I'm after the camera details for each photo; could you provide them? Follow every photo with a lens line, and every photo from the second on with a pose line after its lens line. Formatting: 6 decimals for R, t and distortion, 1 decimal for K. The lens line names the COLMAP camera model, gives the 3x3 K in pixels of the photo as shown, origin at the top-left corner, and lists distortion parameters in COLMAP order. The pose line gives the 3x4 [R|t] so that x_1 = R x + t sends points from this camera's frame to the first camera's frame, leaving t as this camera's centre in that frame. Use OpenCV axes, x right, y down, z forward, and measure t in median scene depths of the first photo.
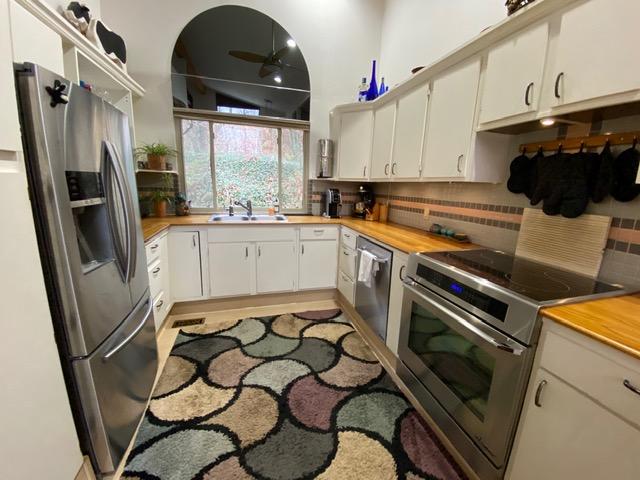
lens RADIAL K [[259.2, 0, 320.6], [0, 259.2, 238.2], [0, 0, 1]] dist [-0.003028, -0.004064]
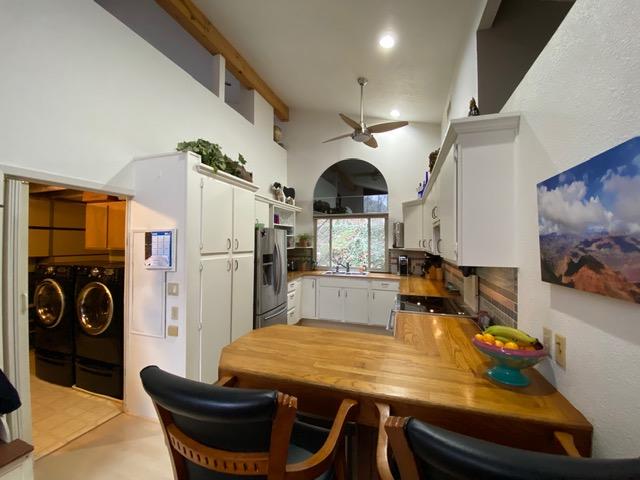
lens RADIAL K [[259.2, 0, 320.2], [0, 259.2, 240.6], [0, 0, 1]] dist [-0.003028, -0.004064]
pose [[0.823181, -0.035989, -0.566637, 0.555548], [-0.088343, 0.977716, -0.190438, 0.047703], [0.560864, 0.206823, 0.801658, -0.476478]]
